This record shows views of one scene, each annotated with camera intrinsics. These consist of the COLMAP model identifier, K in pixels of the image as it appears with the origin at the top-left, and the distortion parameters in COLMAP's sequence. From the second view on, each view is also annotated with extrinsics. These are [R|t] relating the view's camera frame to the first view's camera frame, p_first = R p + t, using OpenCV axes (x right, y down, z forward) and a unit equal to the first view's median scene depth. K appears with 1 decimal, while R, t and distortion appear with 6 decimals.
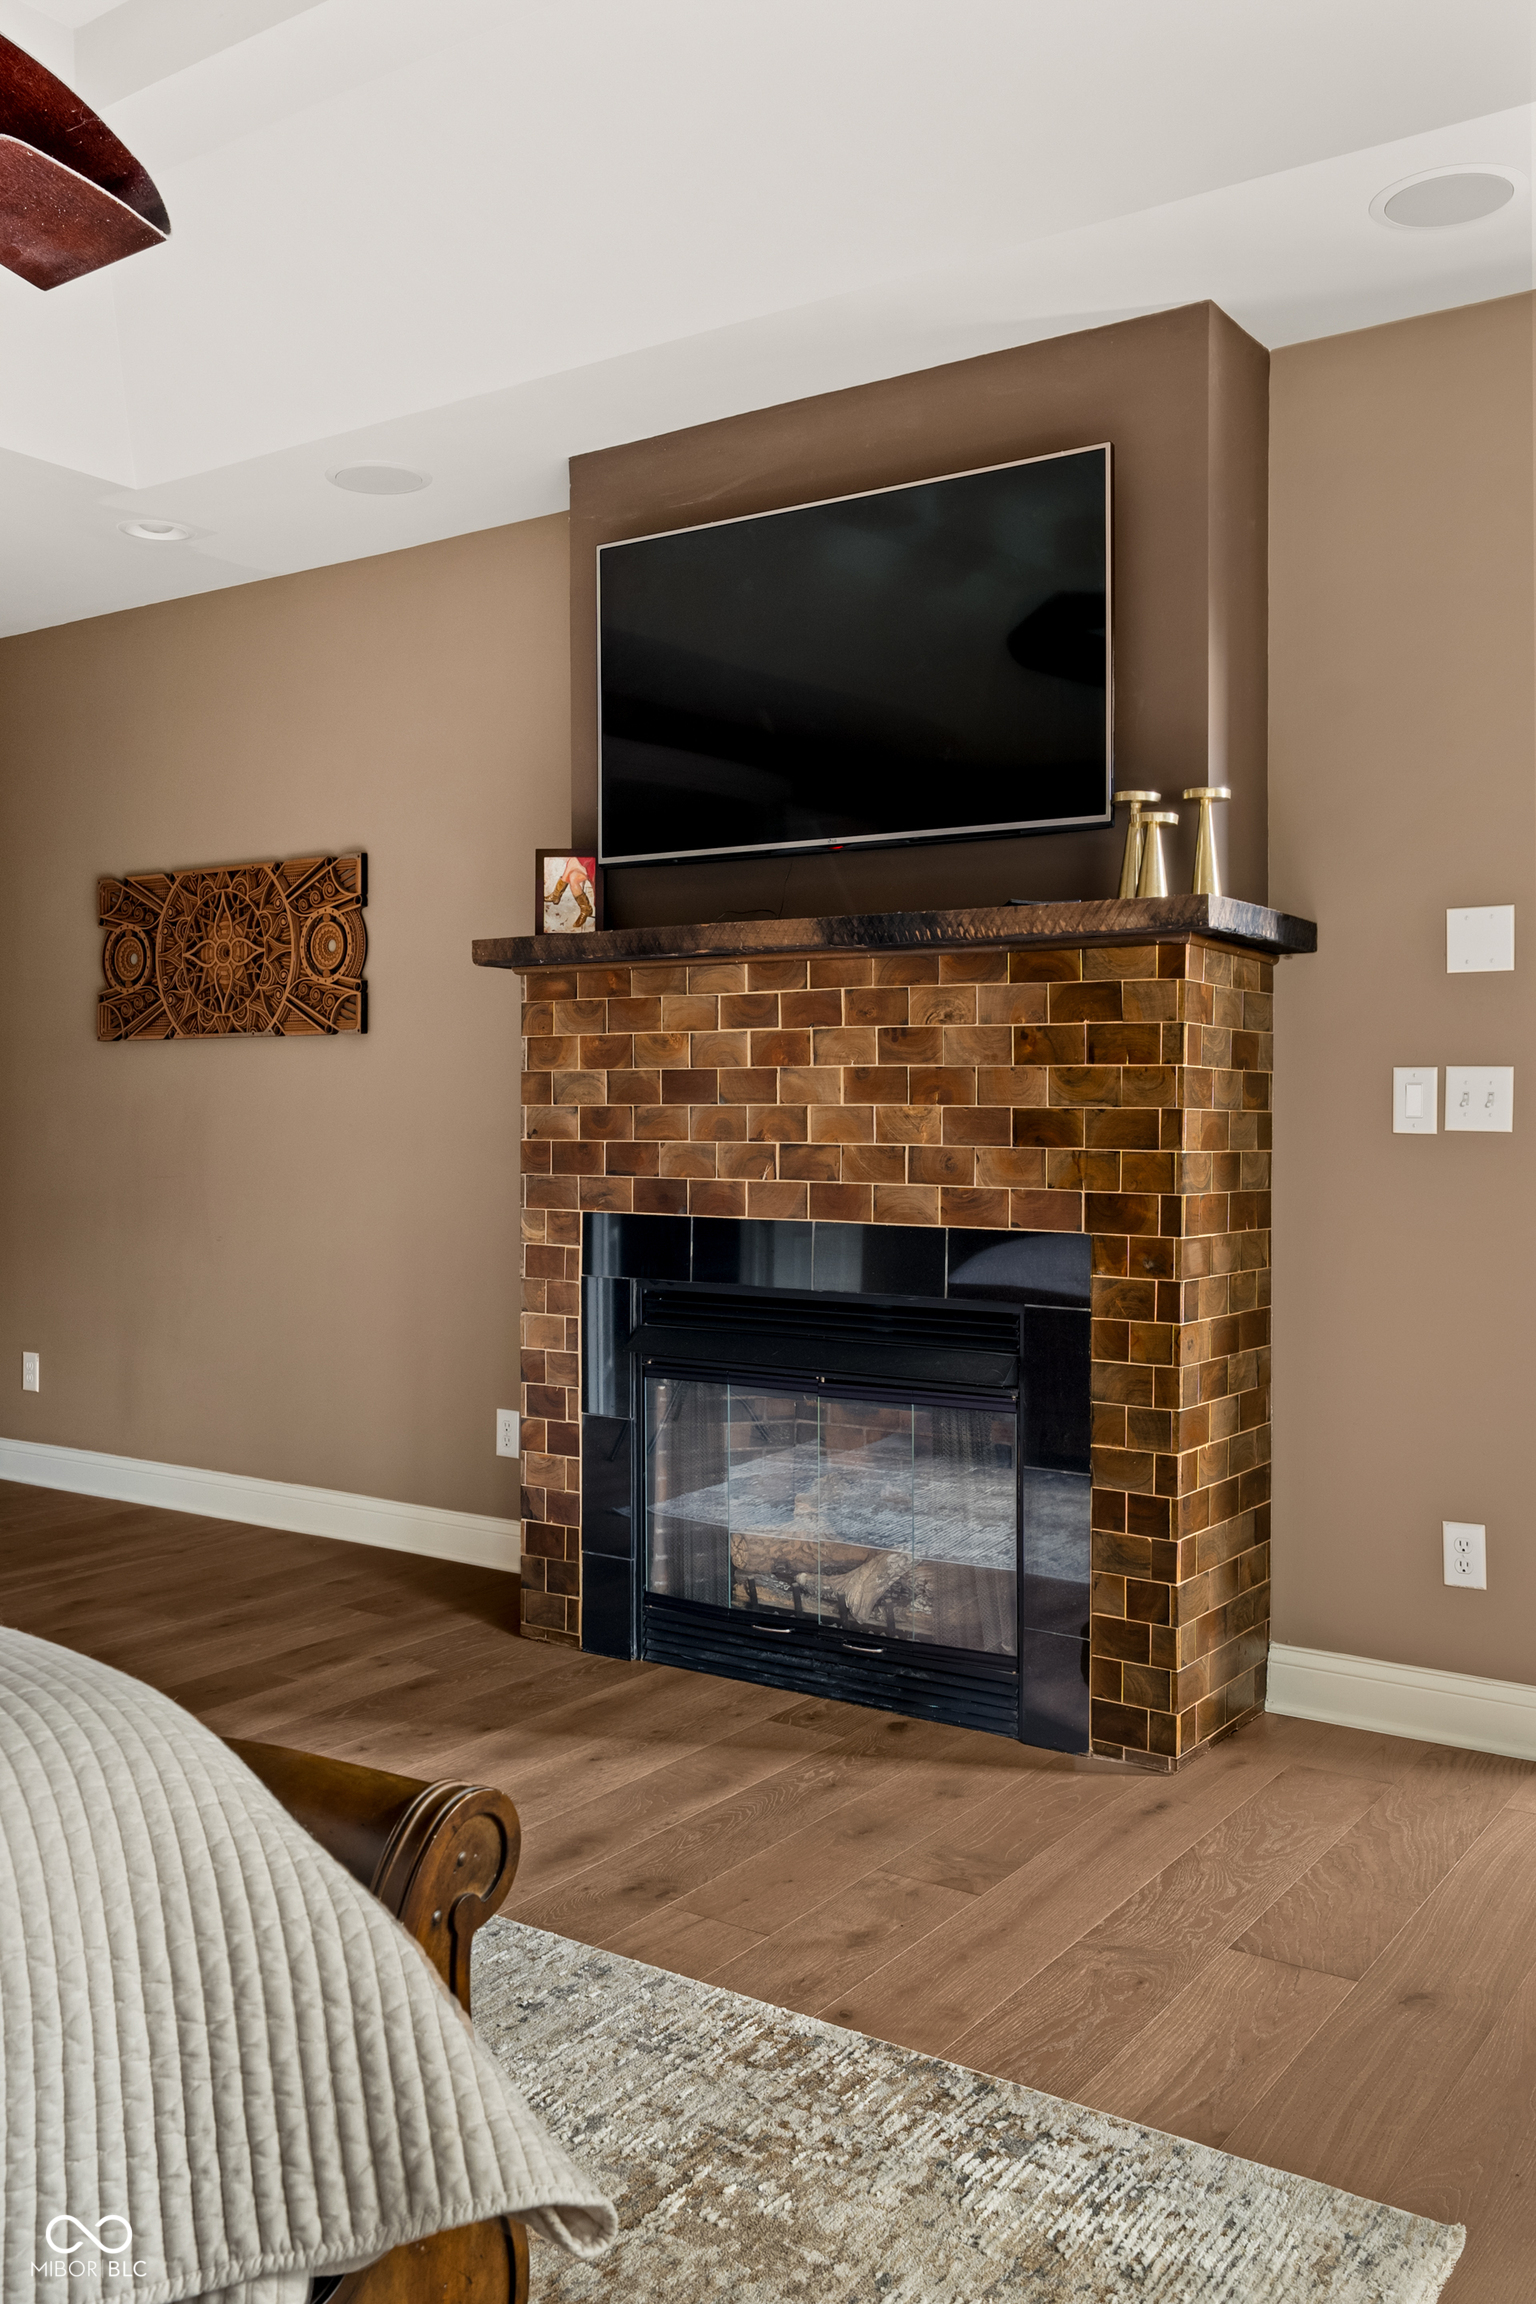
lens RADIAL K [[1963.8, 0, 754.7], [0, 1963.8, 1125.5], [0, 0, 1]] dist [-0.012578, 0.007004]
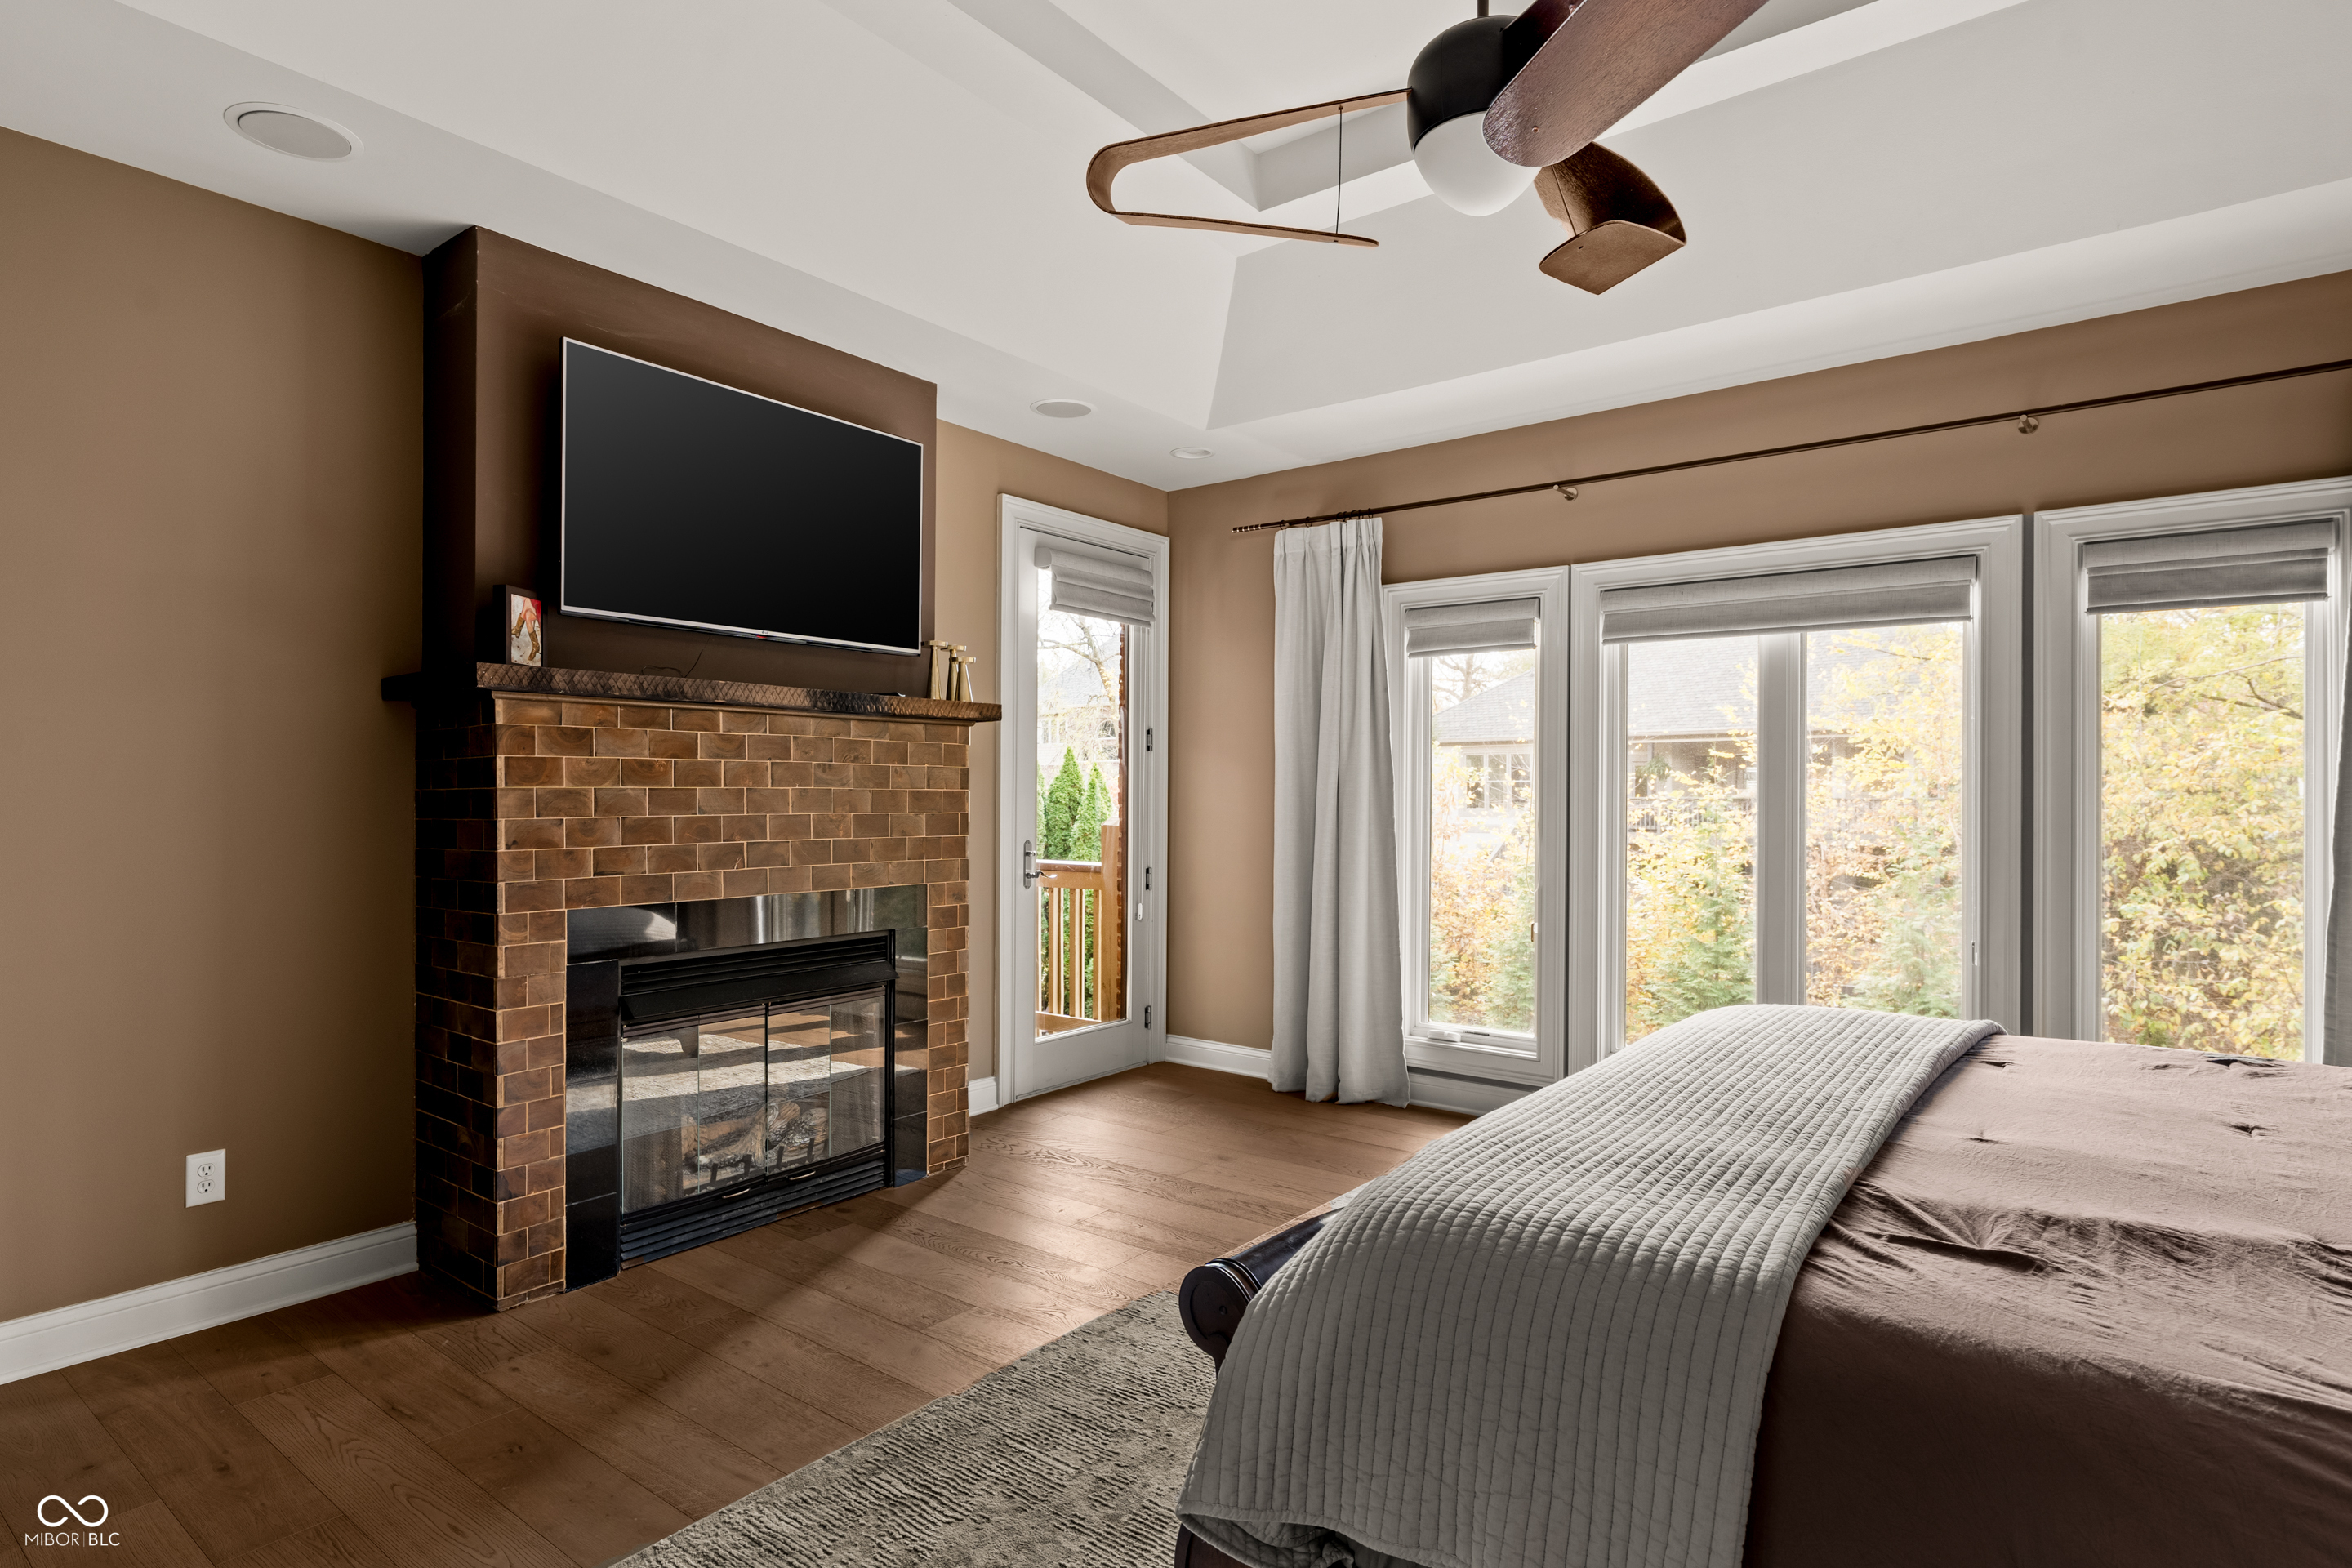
lens RADIAL K [[1244.0, 0, 1168.2], [0, 1244.0, 792.7], [0, 0, 1]] dist [-0.001933, -0.000703]
pose [[0.046249, -0.000286, 0.998930, -0.903244], [0.011723, 0.999931, -0.000256, -0.023279], [-0.998861, 0.011722, 0.046249, 0.687861]]
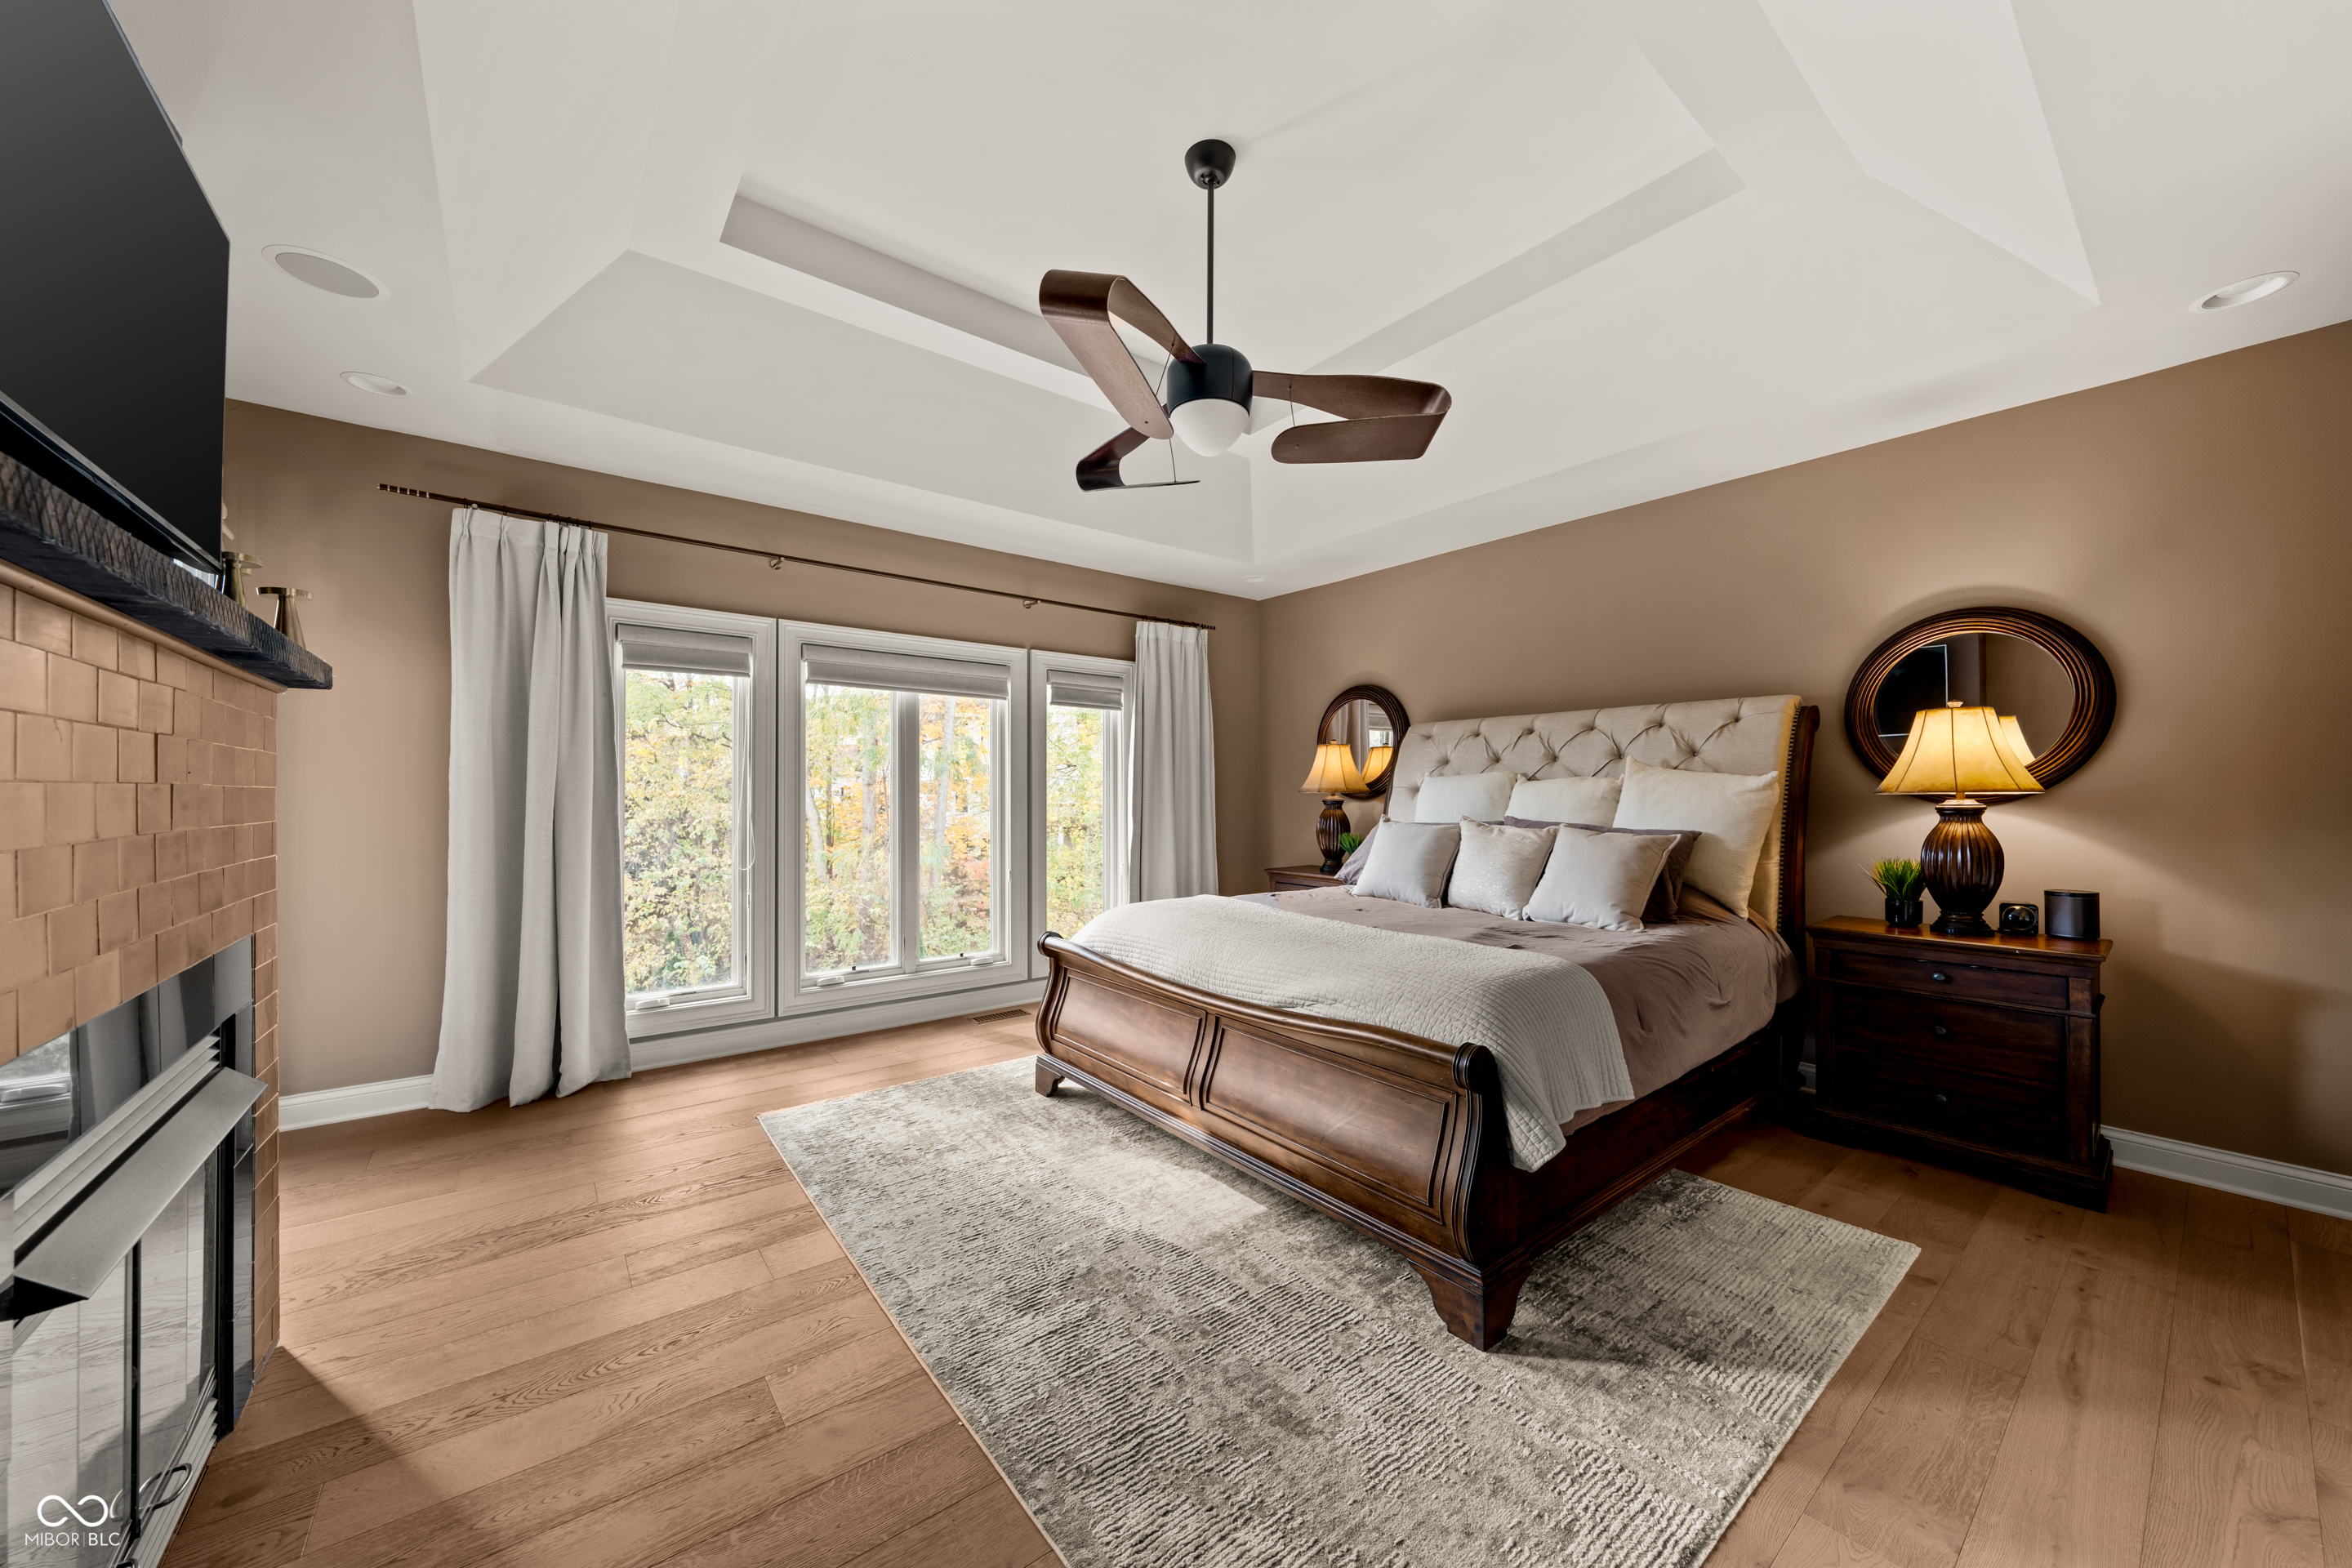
lens RADIAL K [[835.3, 0, 1176.1], [0, 835.3, 779.3], [0, 0, 1]] dist [0.001206, 0.000029]
pose [[-0.957437, -0.006328, 0.288573, -0.467353], [-0.005770, 0.999979, 0.002785, -0.040193], [-0.288584, 0.001002, -0.957454, 1.247746]]
